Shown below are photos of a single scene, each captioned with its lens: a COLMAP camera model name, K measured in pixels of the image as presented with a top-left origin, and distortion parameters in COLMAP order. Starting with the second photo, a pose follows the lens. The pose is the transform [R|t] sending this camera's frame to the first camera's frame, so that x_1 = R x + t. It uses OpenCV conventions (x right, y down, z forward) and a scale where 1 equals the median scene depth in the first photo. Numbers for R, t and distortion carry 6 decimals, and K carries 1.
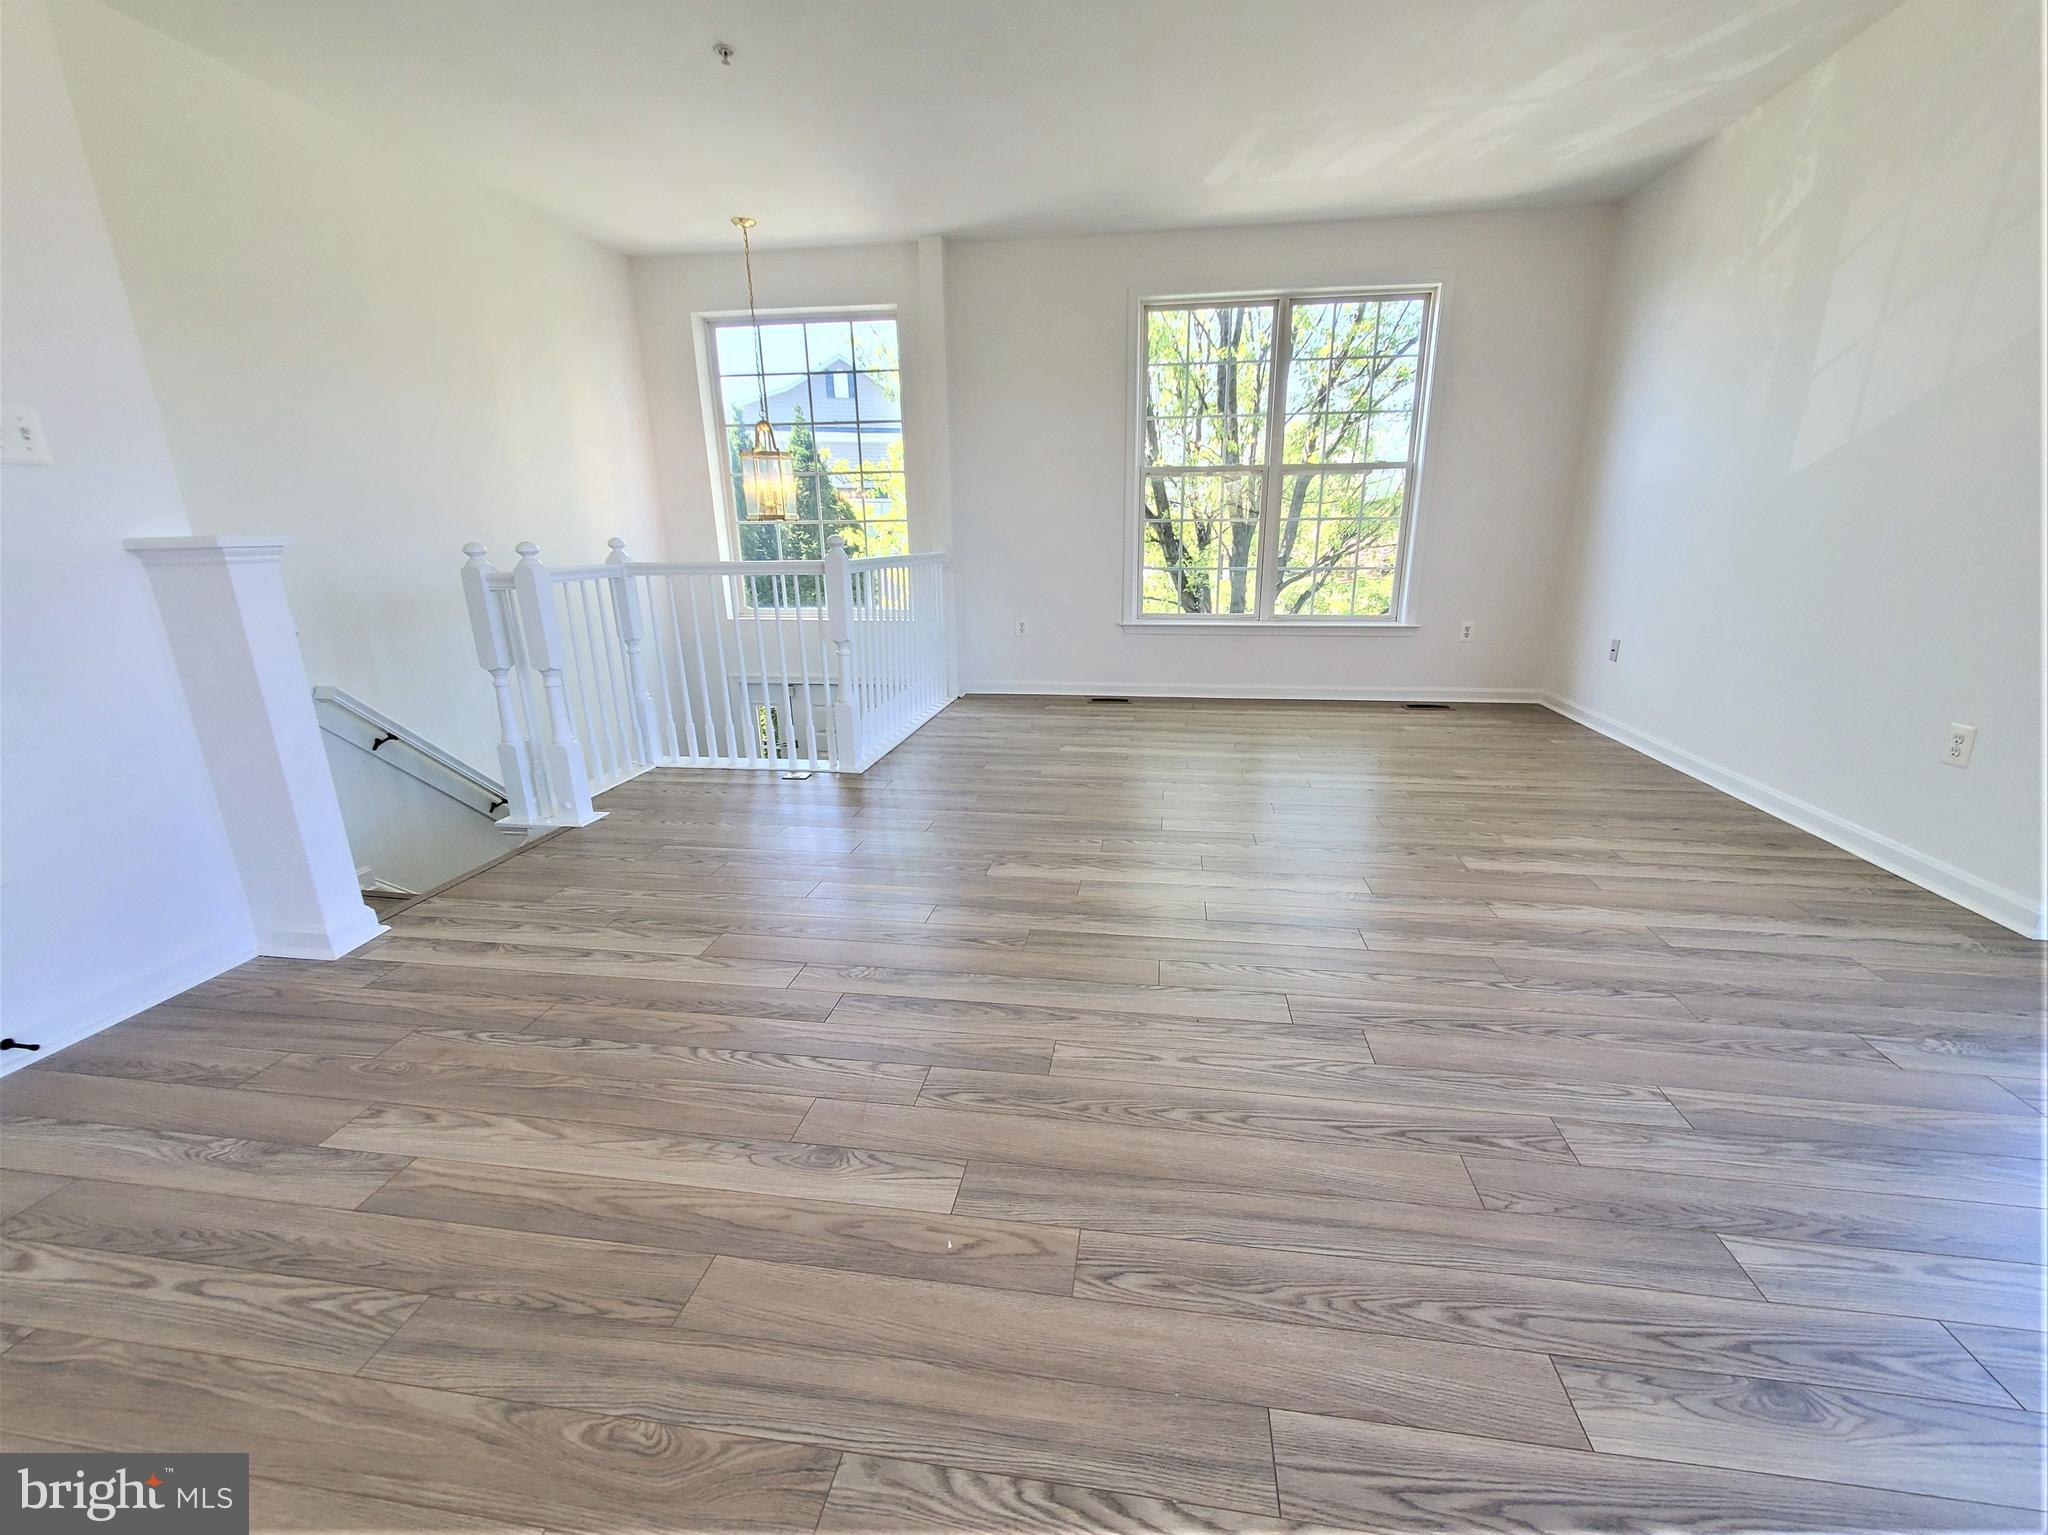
lens RADIAL K [[827.5, 0, 1041.6], [0, 827.5, 766.4], [0, 0, 1]] dist [0.001657, -0.000927]
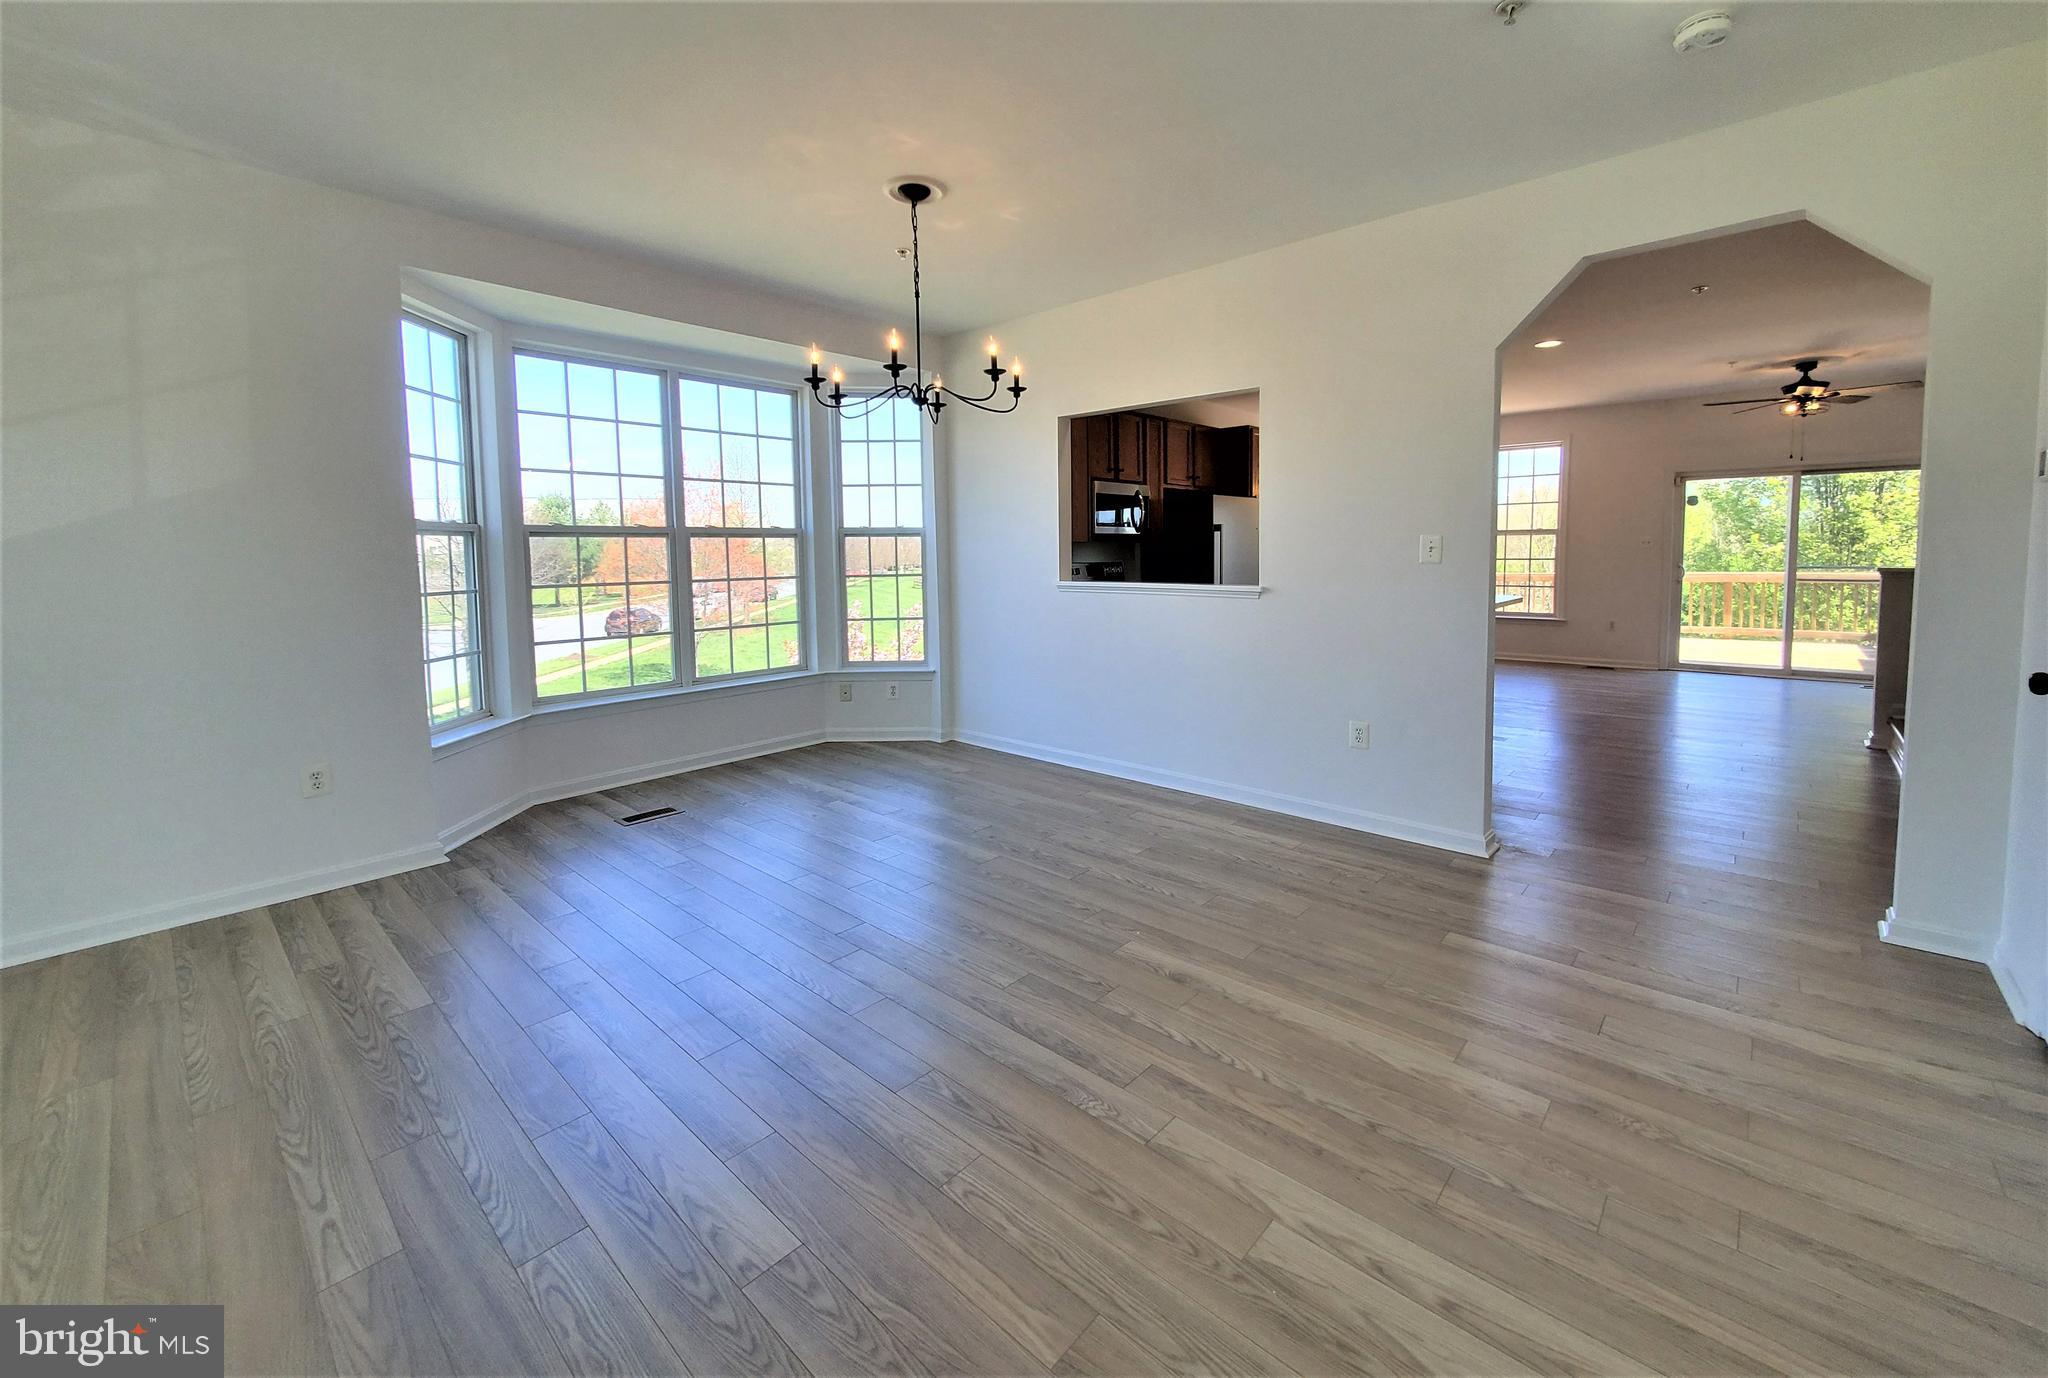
lens RADIAL K [[821.1, 0, 1034.9], [0, 821.1, 610.4], [0, 0, 1]] dist [0.000390, 0.000049]
pose [[-0.826677, -0.021325, 0.562273, -0.607888], [0.174218, 0.940475, 0.291812, -0.501503], [-0.535027, 0.339192, -0.773754, 1.424843]]
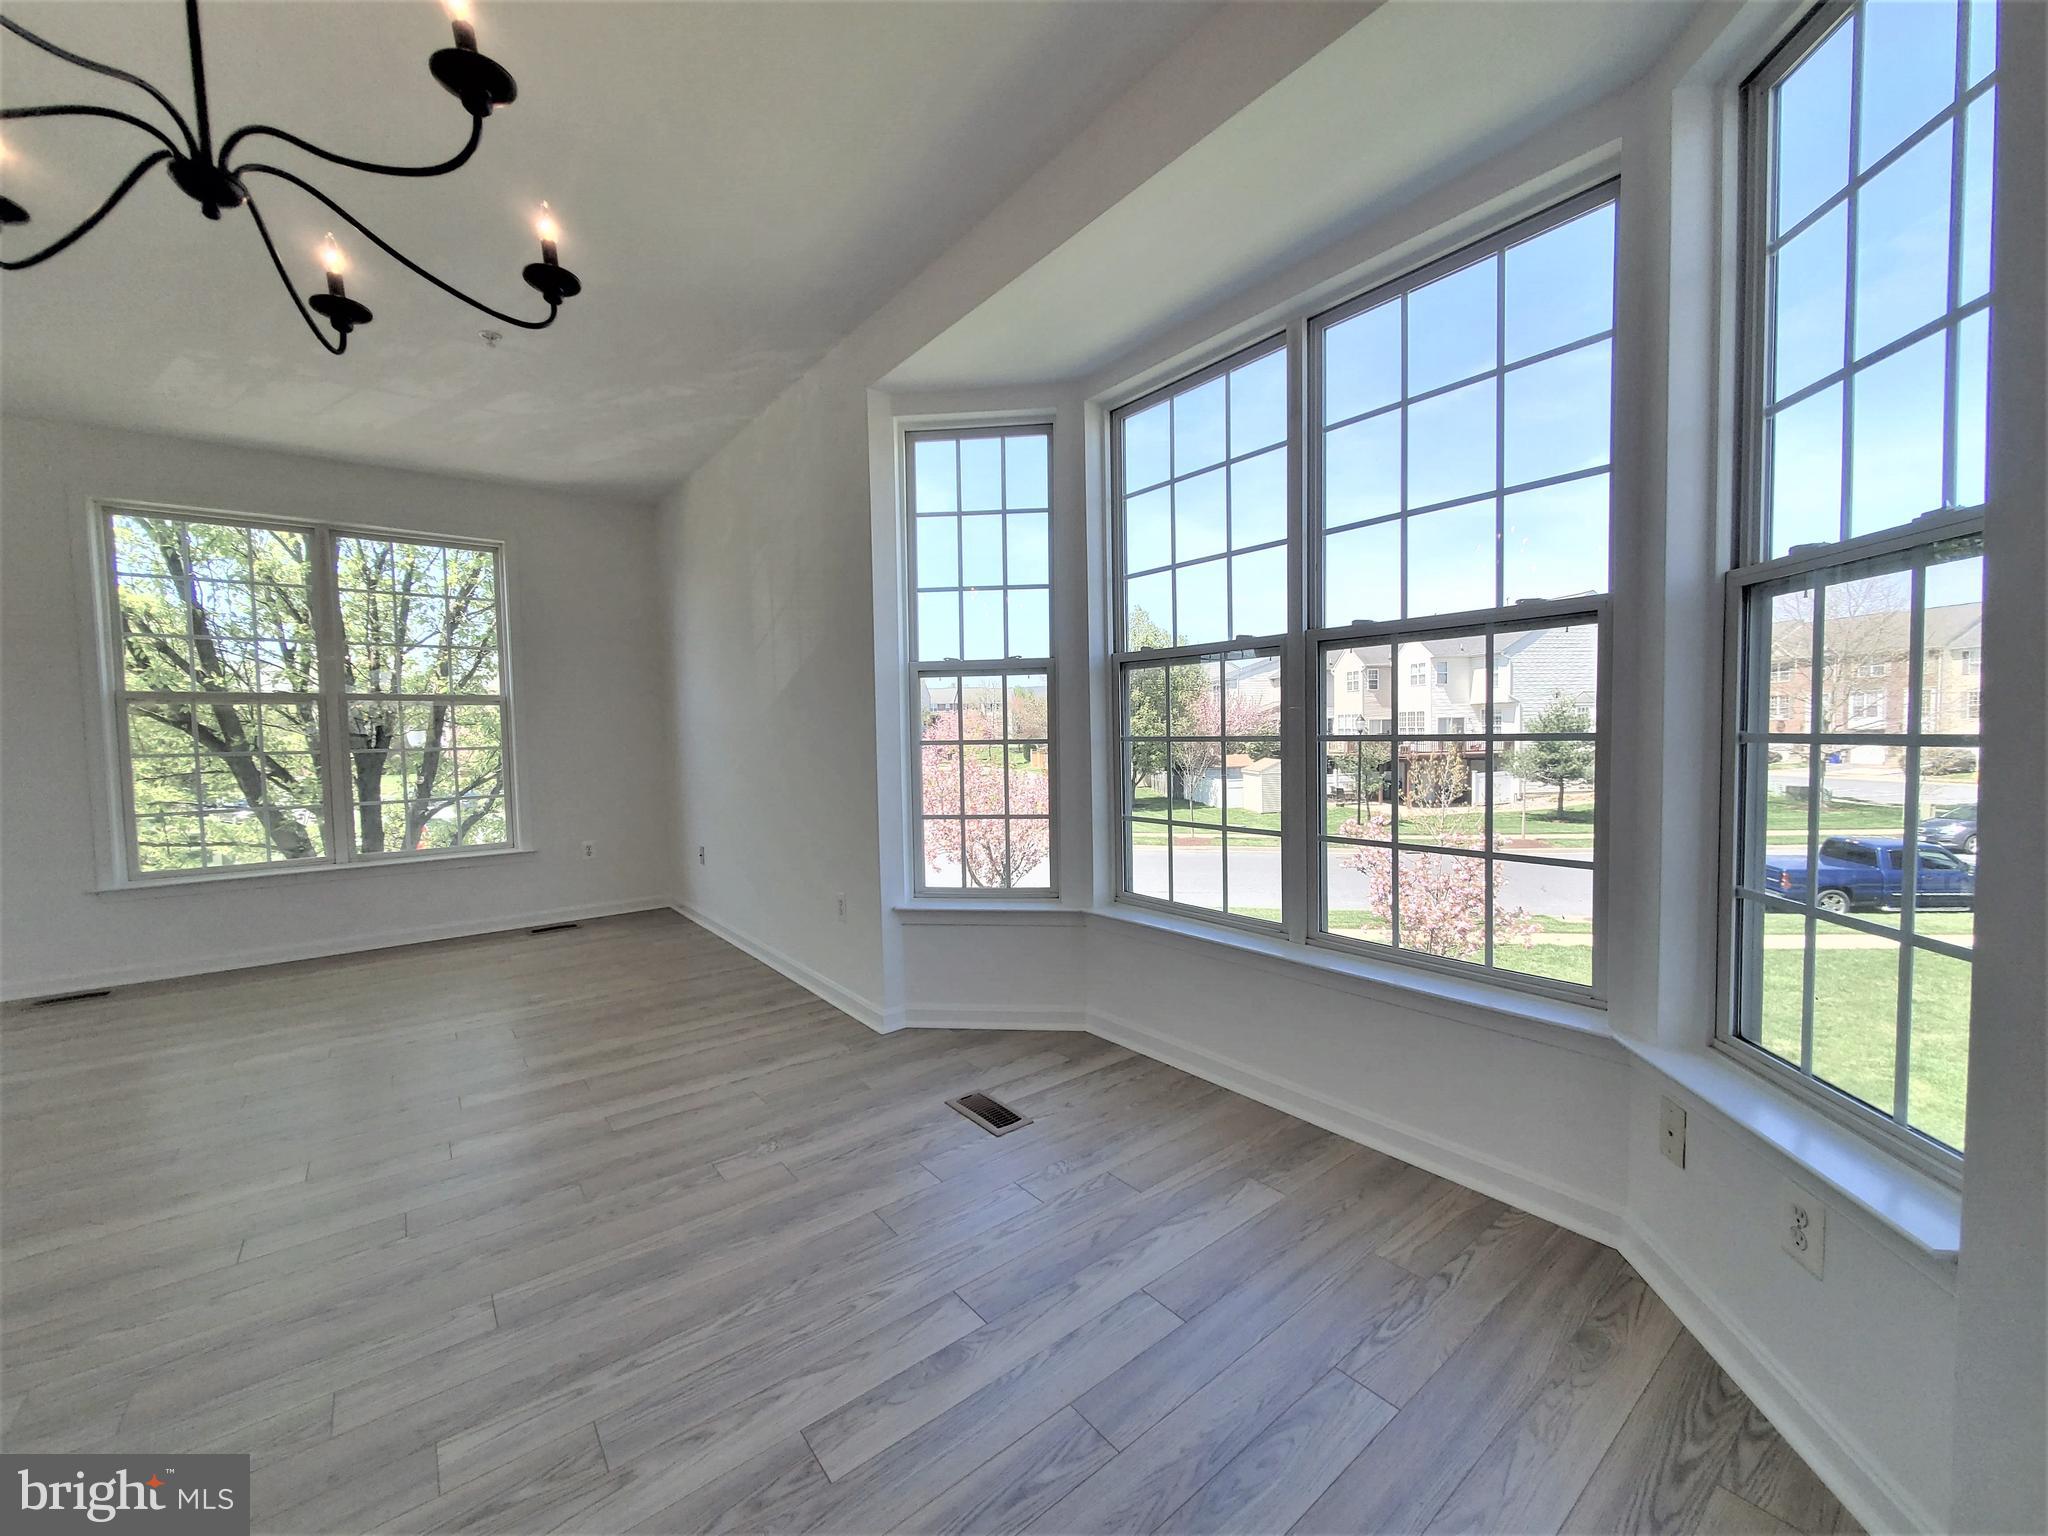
lens RADIAL K [[812.0, 0, 1042.7], [0, 812.0, 769.1], [0, 0, 1]] dist [0.001252, -0.000822]
pose [[0.680629, -0.043439, 0.731340, 0.353702], [0.215998, 0.965768, -0.143658, 0.023818], [-0.700064, 0.255746, 0.666712, -0.268595]]
